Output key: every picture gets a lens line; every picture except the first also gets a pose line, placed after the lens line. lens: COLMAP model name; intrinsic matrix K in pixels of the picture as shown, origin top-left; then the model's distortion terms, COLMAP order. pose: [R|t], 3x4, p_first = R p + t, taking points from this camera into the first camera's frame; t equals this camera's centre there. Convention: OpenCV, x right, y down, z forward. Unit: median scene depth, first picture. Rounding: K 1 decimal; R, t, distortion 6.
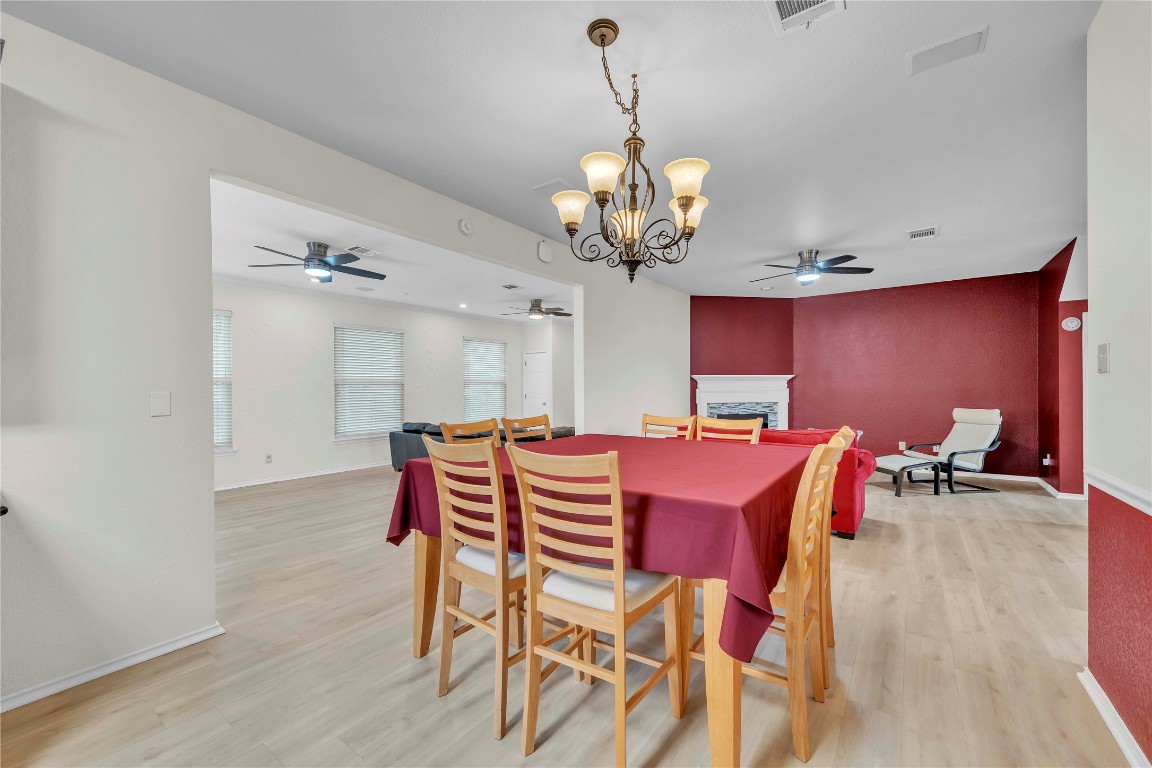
lens RADIAL K [[454.0, 0, 582.8], [0, 454.0, 386.7], [0, 0, 1]] dist [0.005208, -0.000334]
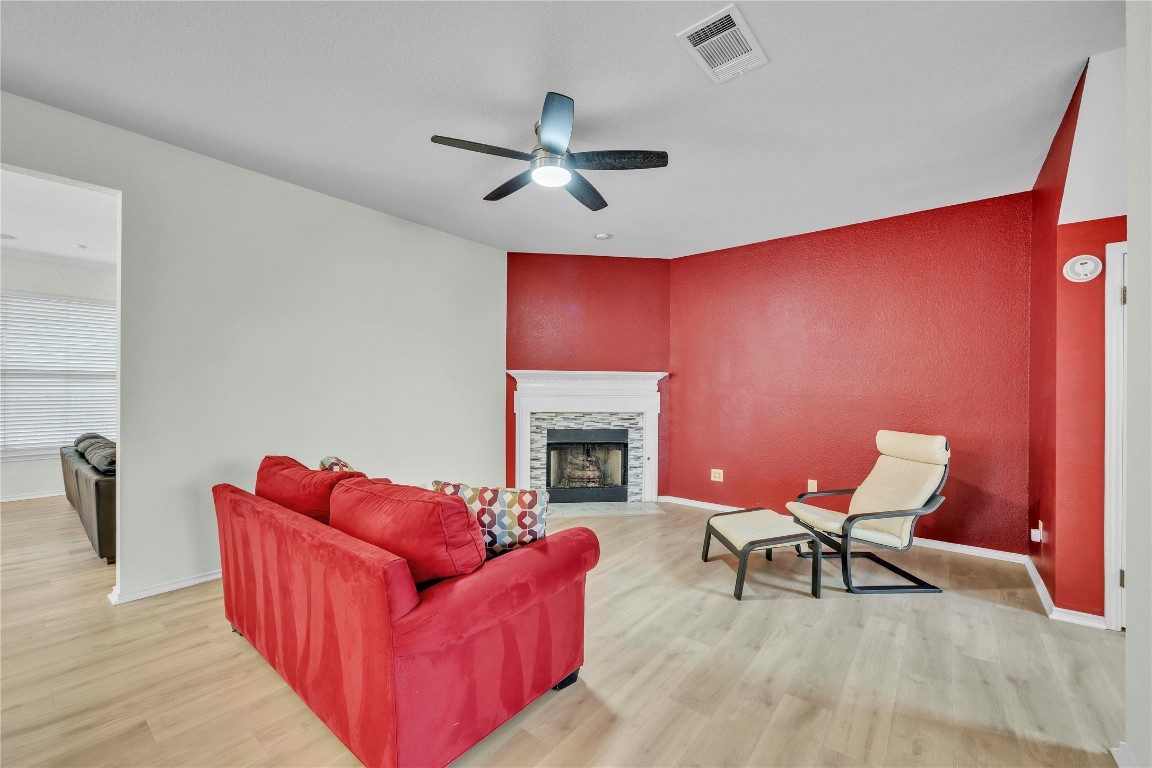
lens RADIAL K [[457.0, 0, 580.9], [0, 457.0, 390.2], [0, 0, 1]] dist [0.008012, -0.000206]
pose [[0.999078, 0.015317, -0.040105, 0.456653], [-0.015188, 0.999878, 0.003519, -0.000274], [0.040154, -0.002907, 0.999189, 0.398139]]
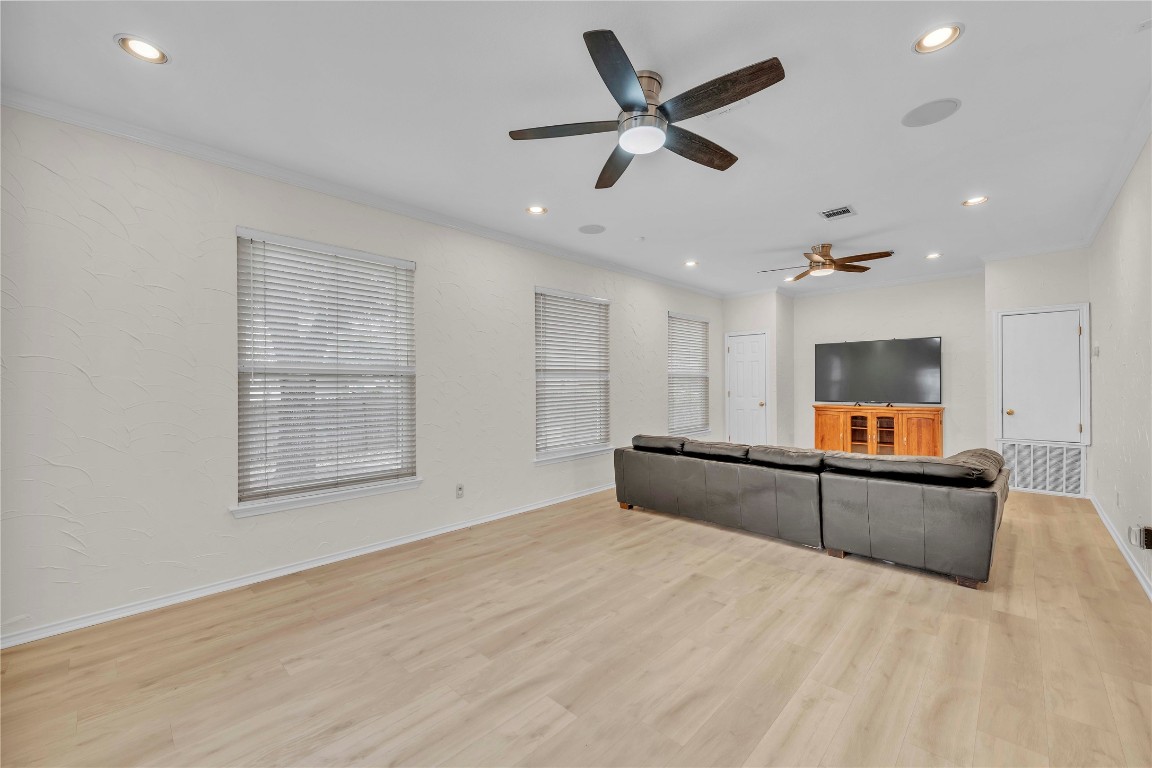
lens RADIAL K [[454.0, 0, 588.5], [0, 454.0, 383.1], [0, 0, 1]] dist [0.000892, -0.000120]
pose [[0.991295, 0.000608, -0.131659, -0.445243], [-0.000384, 0.999998, 0.001729, 0.002896], [0.131660, -0.001663, 0.991294, 0.402028]]
